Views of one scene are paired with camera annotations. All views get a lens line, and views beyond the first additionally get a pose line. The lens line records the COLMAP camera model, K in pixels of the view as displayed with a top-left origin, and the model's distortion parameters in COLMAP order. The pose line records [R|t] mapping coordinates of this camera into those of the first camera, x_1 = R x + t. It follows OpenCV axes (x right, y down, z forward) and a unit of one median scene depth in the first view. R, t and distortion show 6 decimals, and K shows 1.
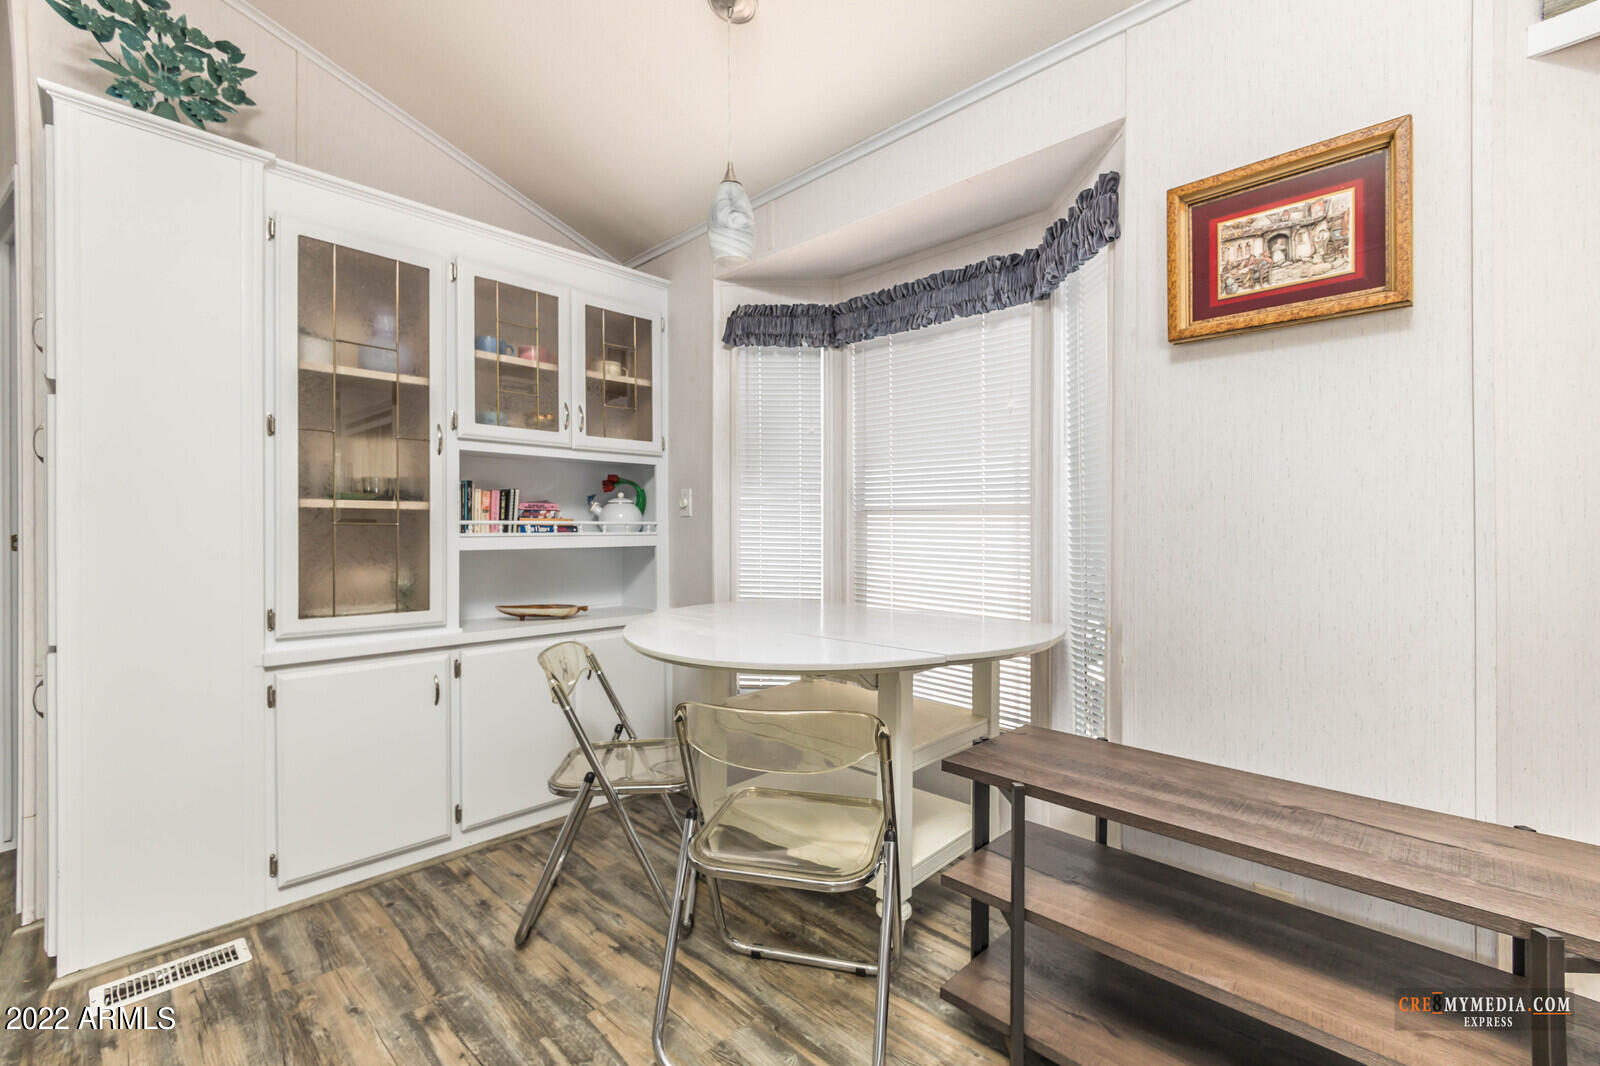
lens RADIAL K [[686.3, 0, 817.4], [0, 686.3, 528.6], [0, 0, 1]] dist [0.003291, -0.000392]
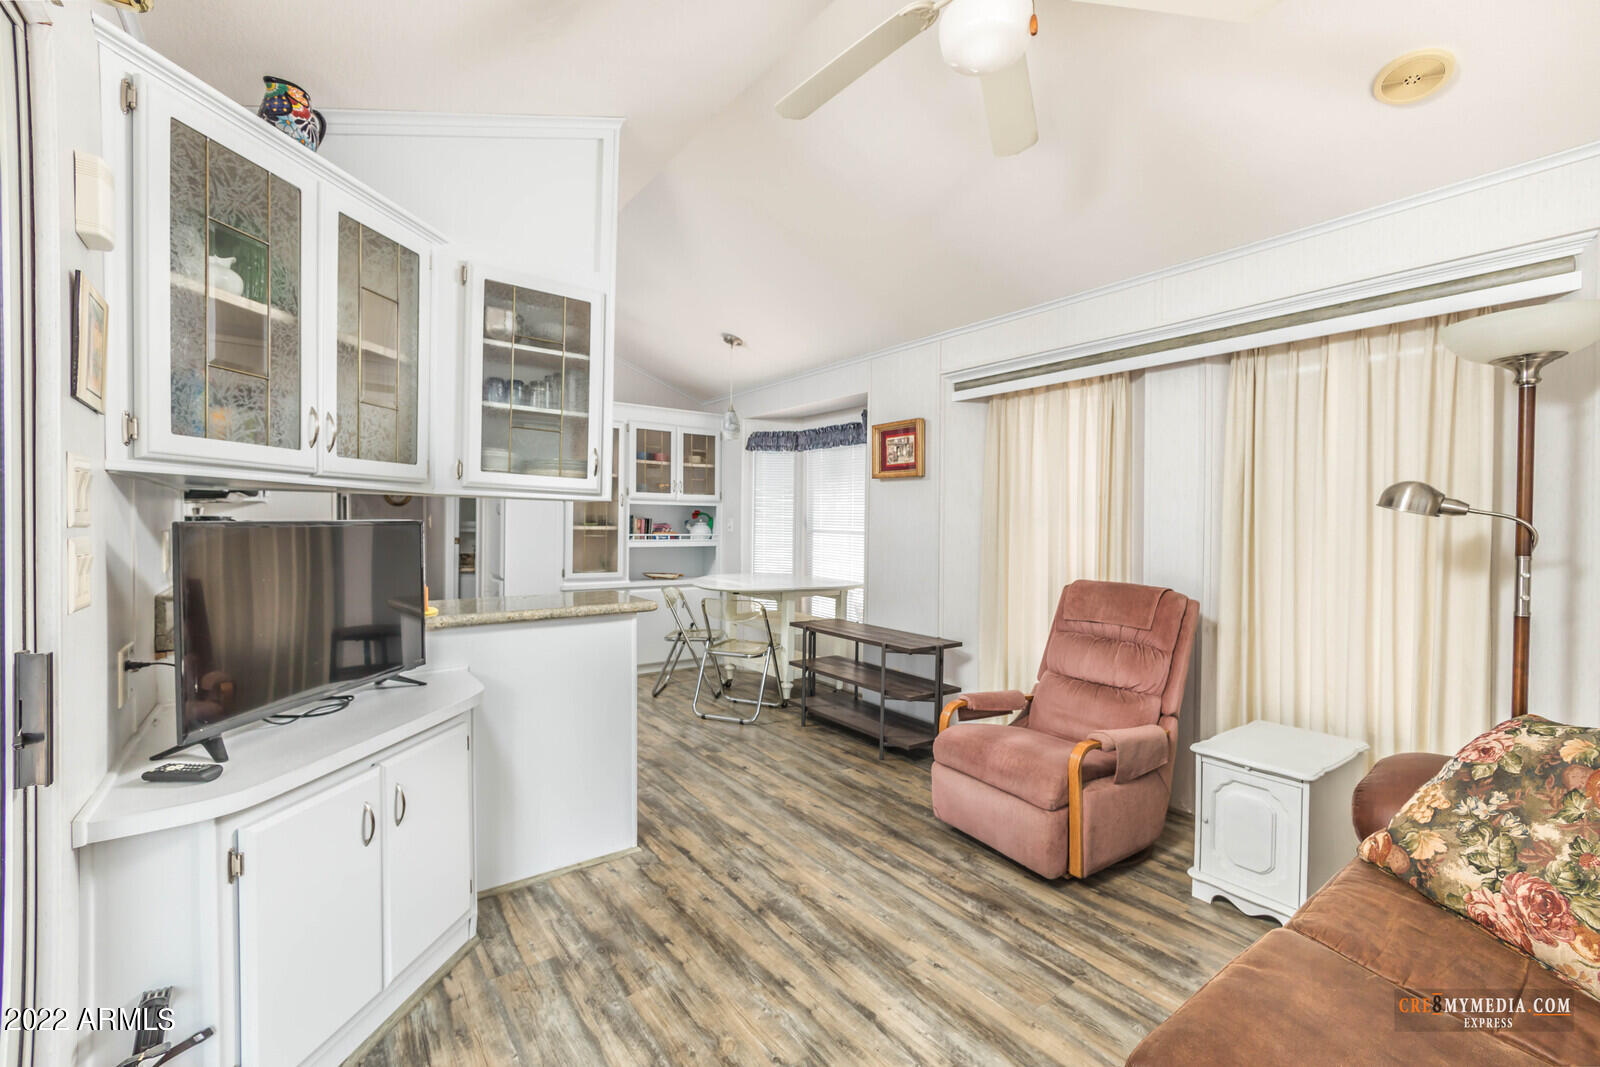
lens RADIAL K [[686.3, 0, 798.1], [0, 686.3, 526.6], [0, 0, 1]] dist [0.003291, -0.000392]
pose [[0.980401, 0.012951, -0.196585, 0.454424], [-0.012342, 0.999914, 0.004321, -0.050644], [0.196624, -0.001810, 0.980477, -1.069605]]
